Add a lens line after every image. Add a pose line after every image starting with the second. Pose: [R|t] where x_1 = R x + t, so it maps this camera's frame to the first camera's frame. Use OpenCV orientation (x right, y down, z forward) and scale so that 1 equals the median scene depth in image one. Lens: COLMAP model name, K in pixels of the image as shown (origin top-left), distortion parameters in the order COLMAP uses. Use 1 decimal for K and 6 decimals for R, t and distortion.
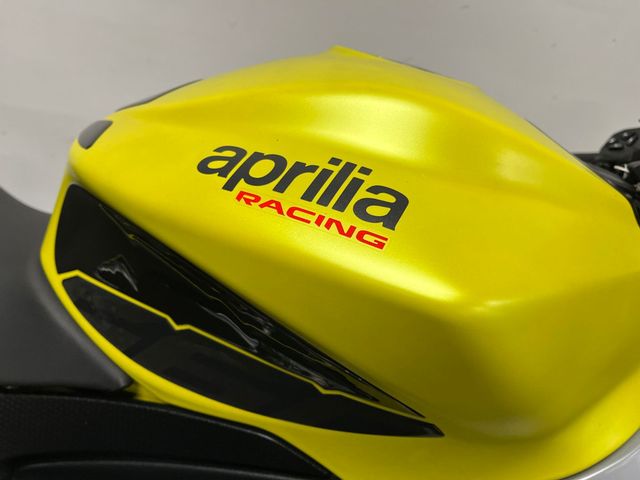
lens RADIAL K [[487.2, 0, 320.1], [0, 487.2, 242.4], [0, 0, 1]] dist [0.075649, -0.105169]
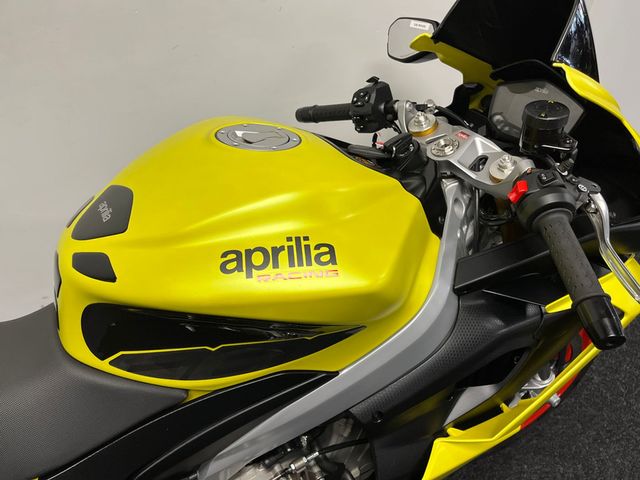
lens RADIAL K [[487.2, 0, 322.1], [0, 487.2, 242.3], [0, 0, 1]] dist [0.075649, -0.105169]
pose [[0.817952, -0.429886, 0.382299, -0.617984], [0.331139, 0.895232, 0.298174, -0.696891], [-0.470427, -0.117298, 0.874608, -0.778018]]
